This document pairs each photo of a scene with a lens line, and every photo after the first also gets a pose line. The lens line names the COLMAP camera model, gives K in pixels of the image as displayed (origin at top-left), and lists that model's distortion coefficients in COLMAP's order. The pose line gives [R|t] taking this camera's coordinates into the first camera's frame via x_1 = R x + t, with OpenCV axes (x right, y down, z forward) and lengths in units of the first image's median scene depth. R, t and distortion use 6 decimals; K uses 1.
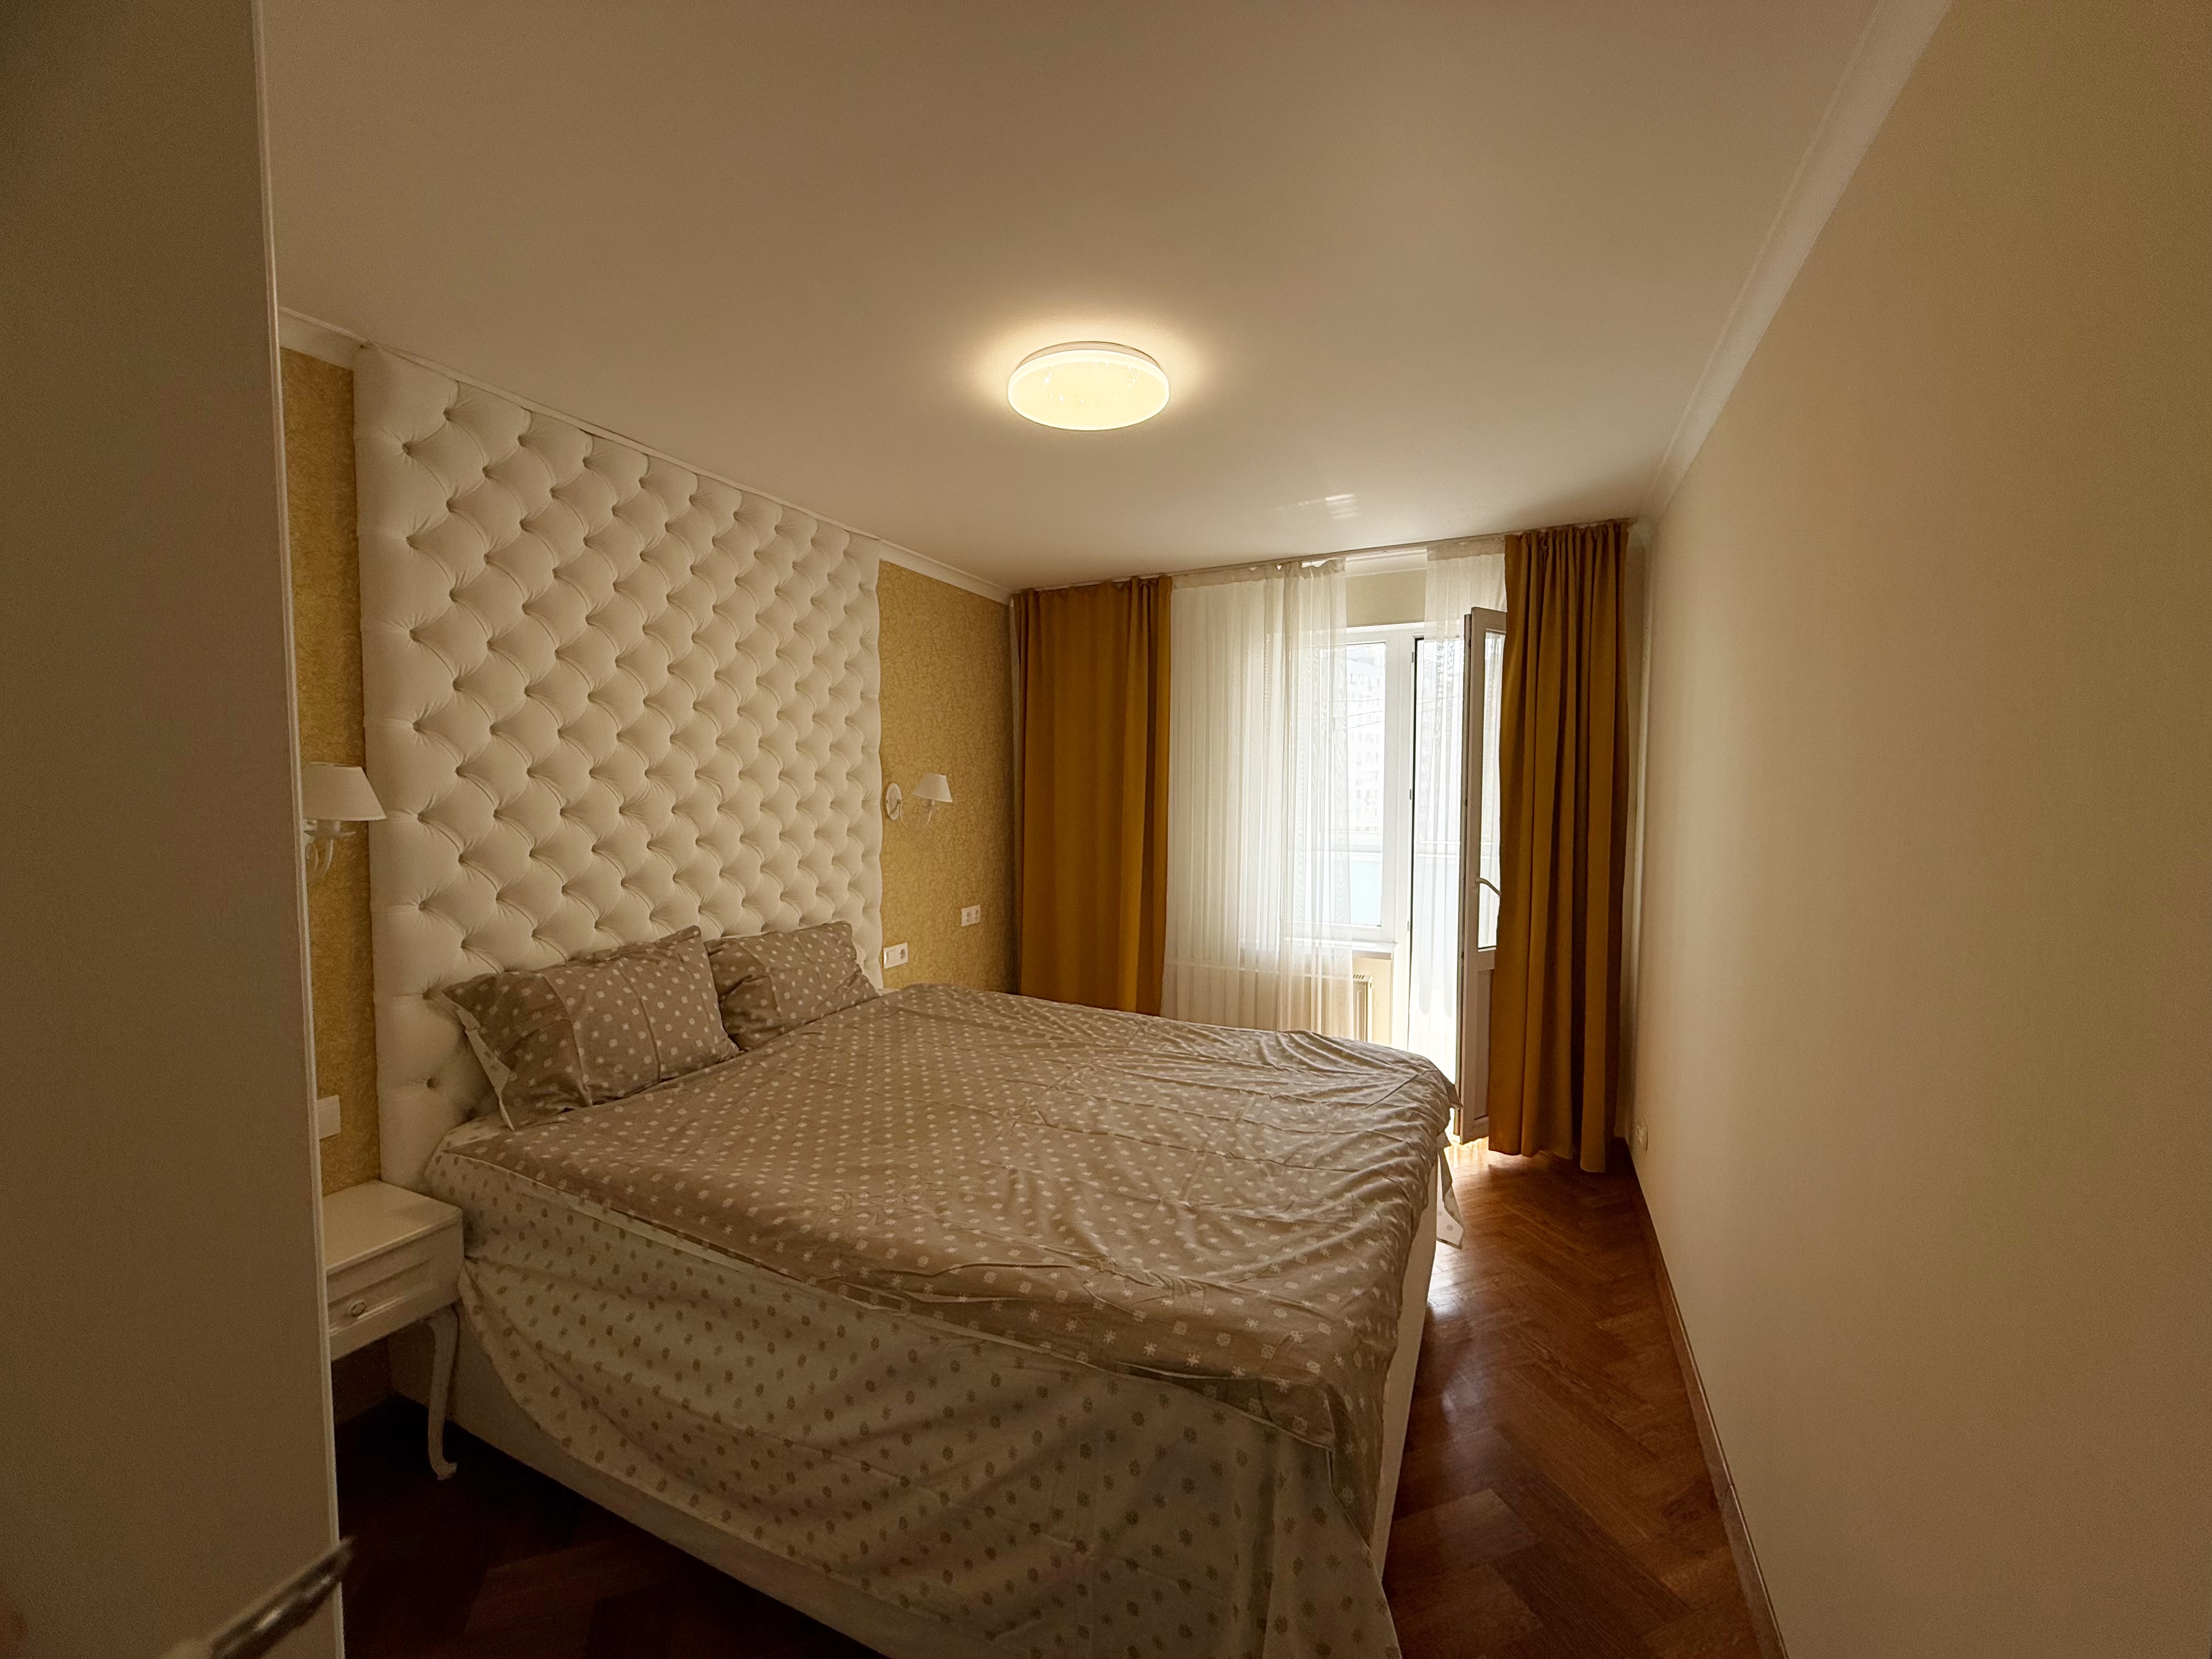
lens RADIAL K [[880.2, 0, 1111.4], [0, 880.2, 832.1], [0, 0, 1]] dist [-0.000861, -0.000201]
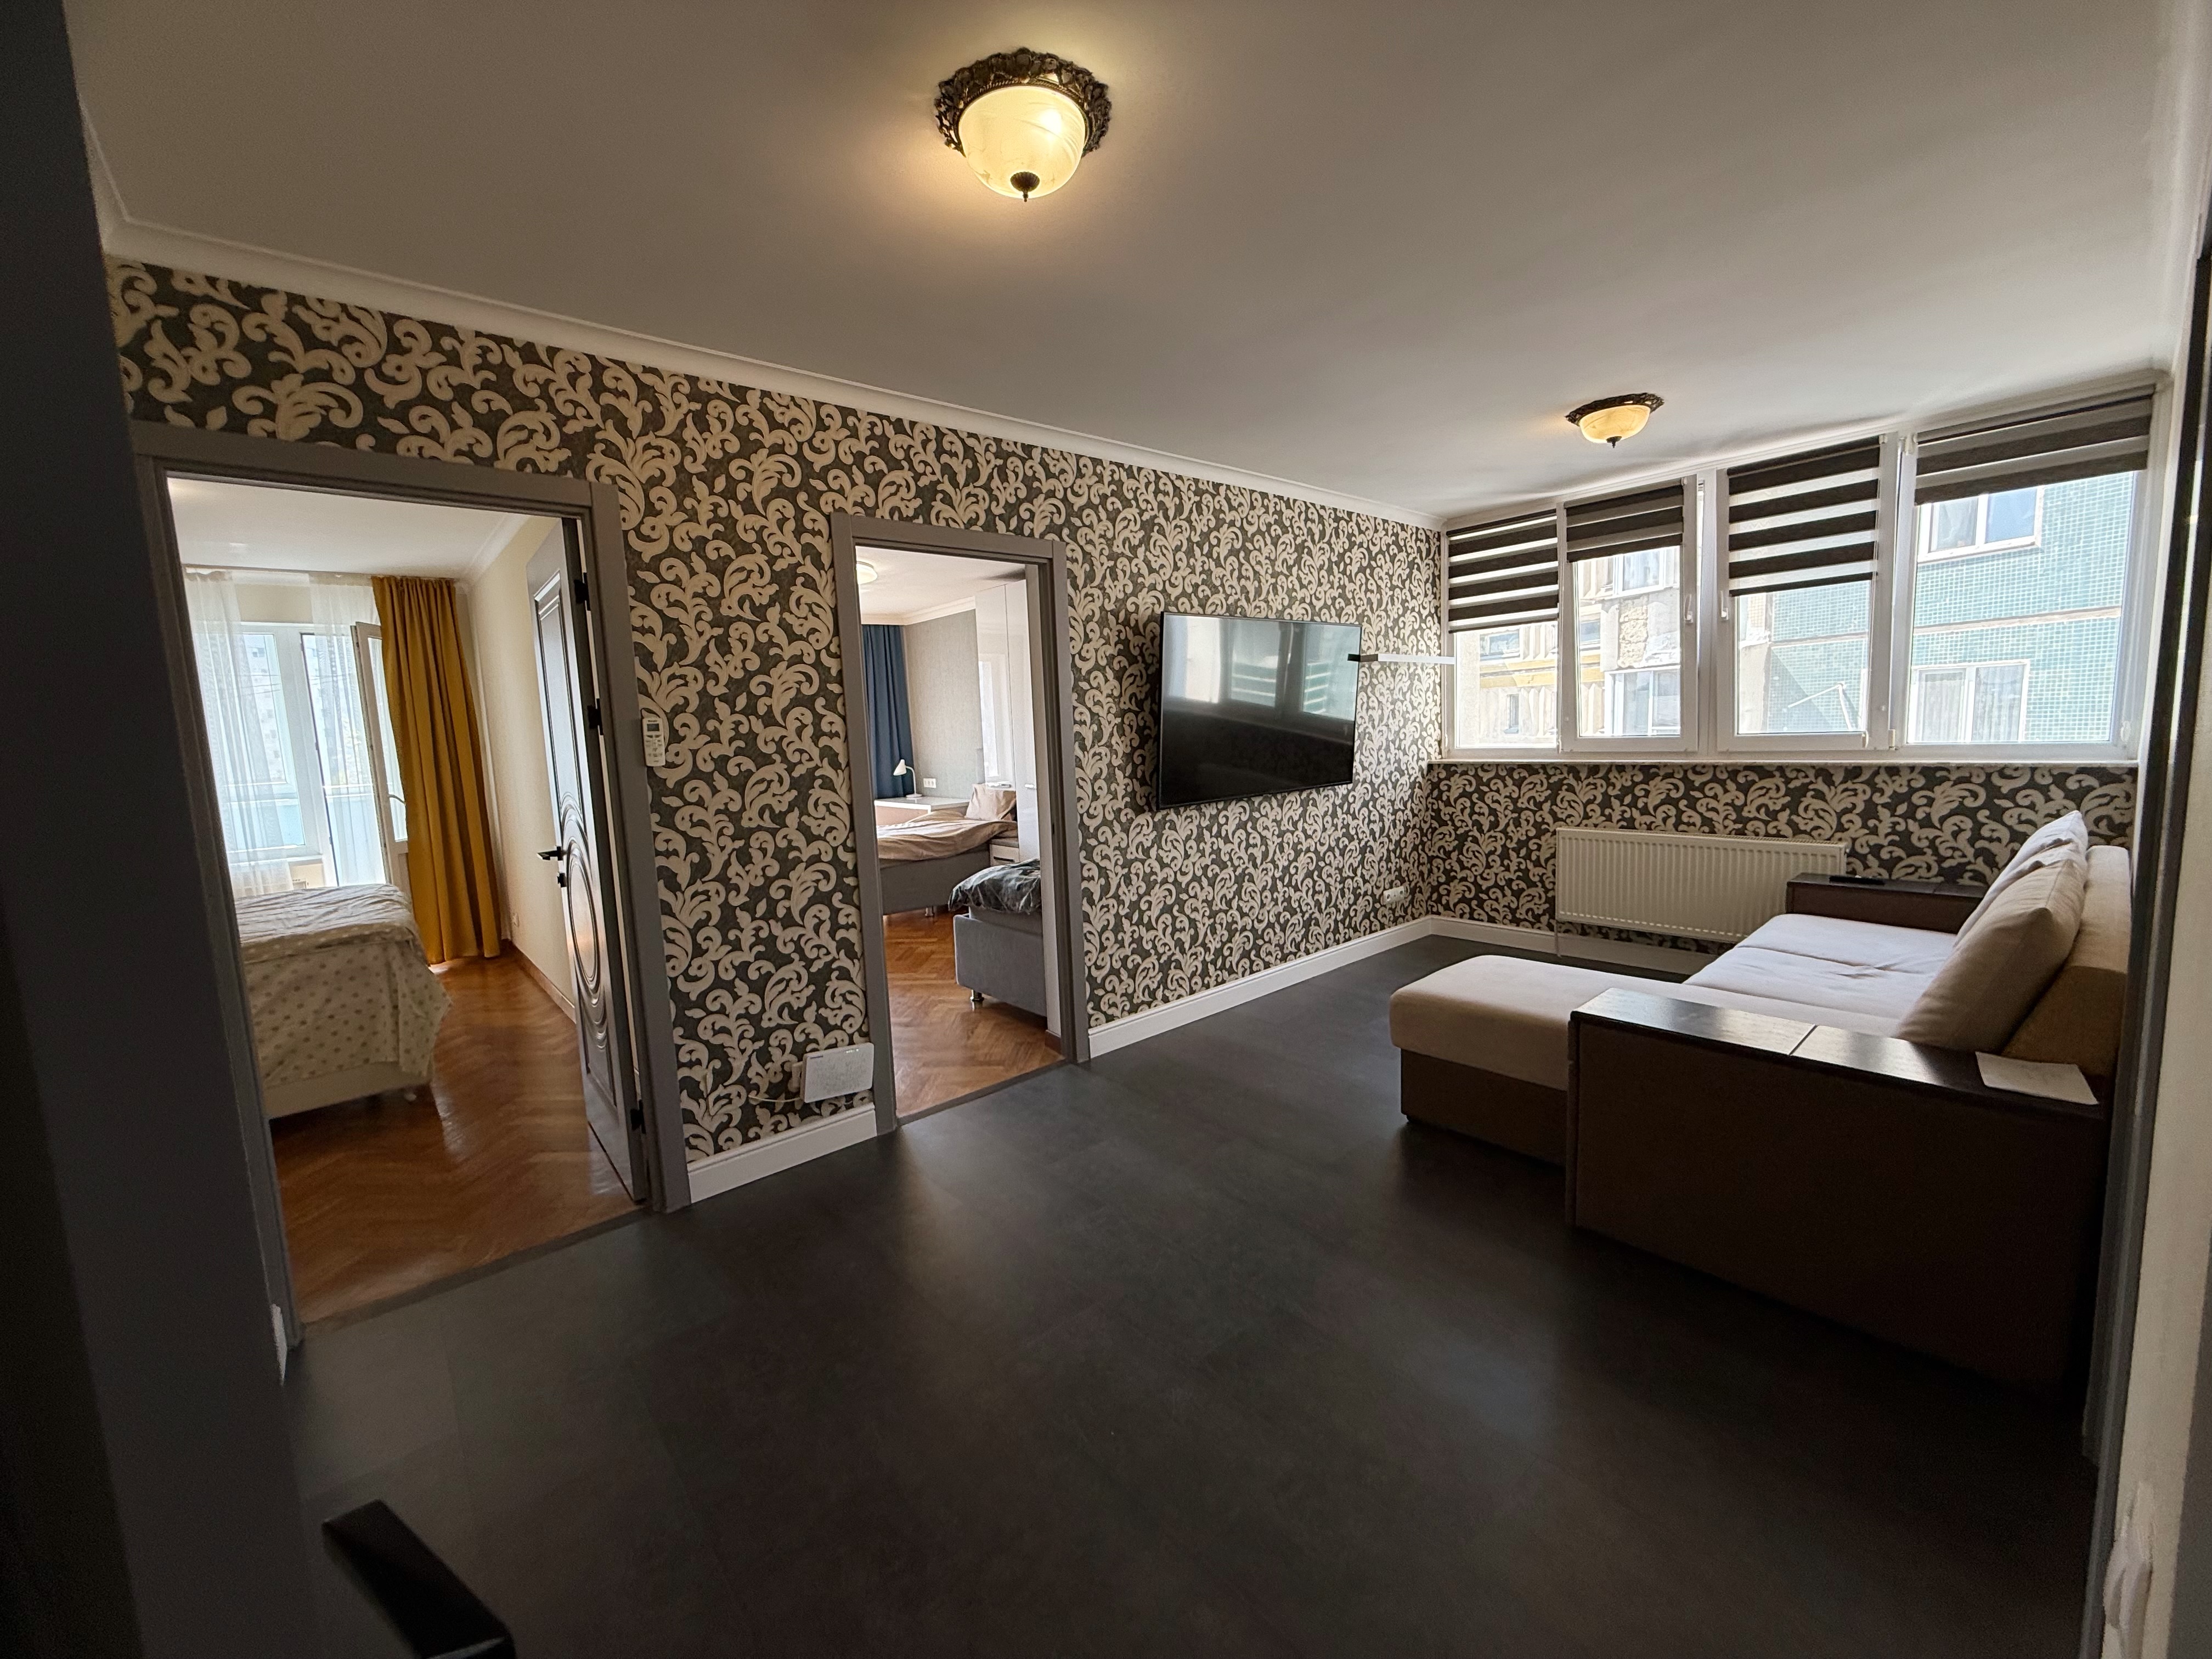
lens RADIAL K [[880.2, 0, 1101.0], [0, 880.2, 831.0], [0, 0, 1]] dist [-0.000861, -0.000201]
pose [[0.411937, -0.127014, 0.902316, -0.503232], [0.089468, 0.991091, 0.098666, 0.079320], [-0.906809, 0.040085, 0.419631, -0.845056]]
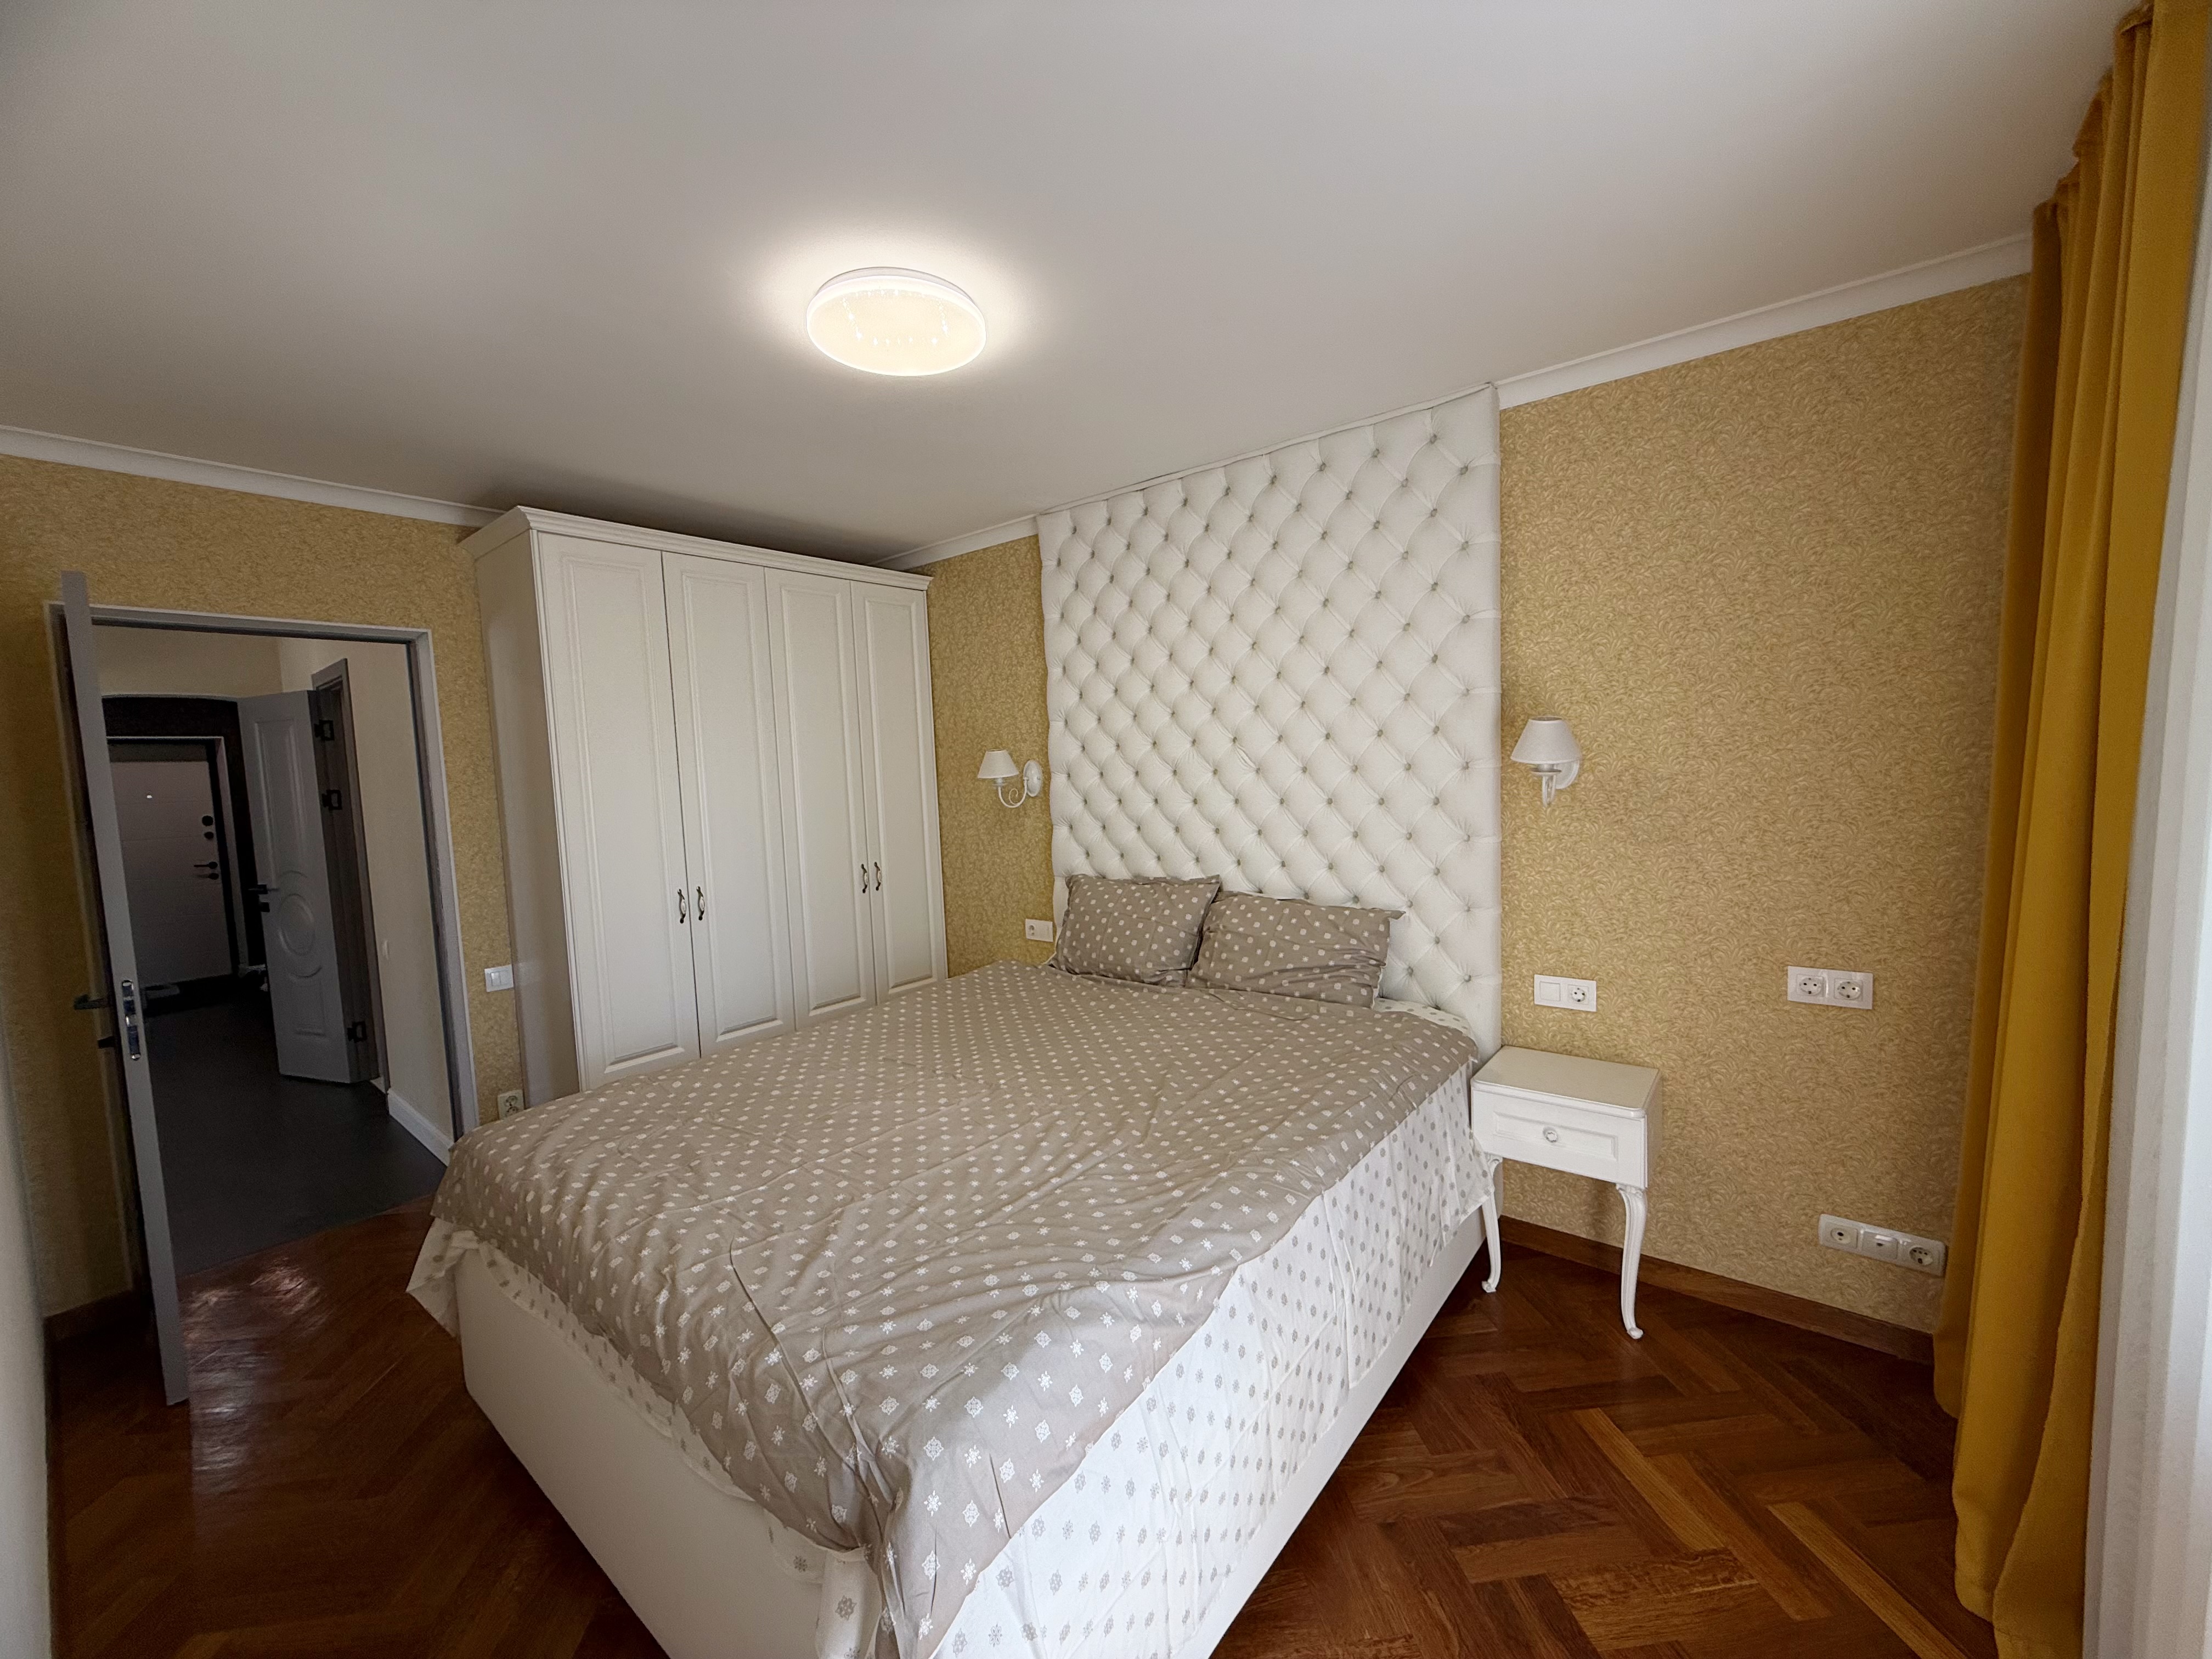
lens RADIAL K [[880.2, 0, 1100.7], [0, 880.2, 835.3], [0, 0, 1]] dist [-0.000861, -0.000201]
pose [[-0.251010, 0.088547, -0.963926, 0.618484], [-0.016754, 0.995261, 0.095788, -0.047921], [0.967840, 0.040194, -0.248337, 1.056552]]
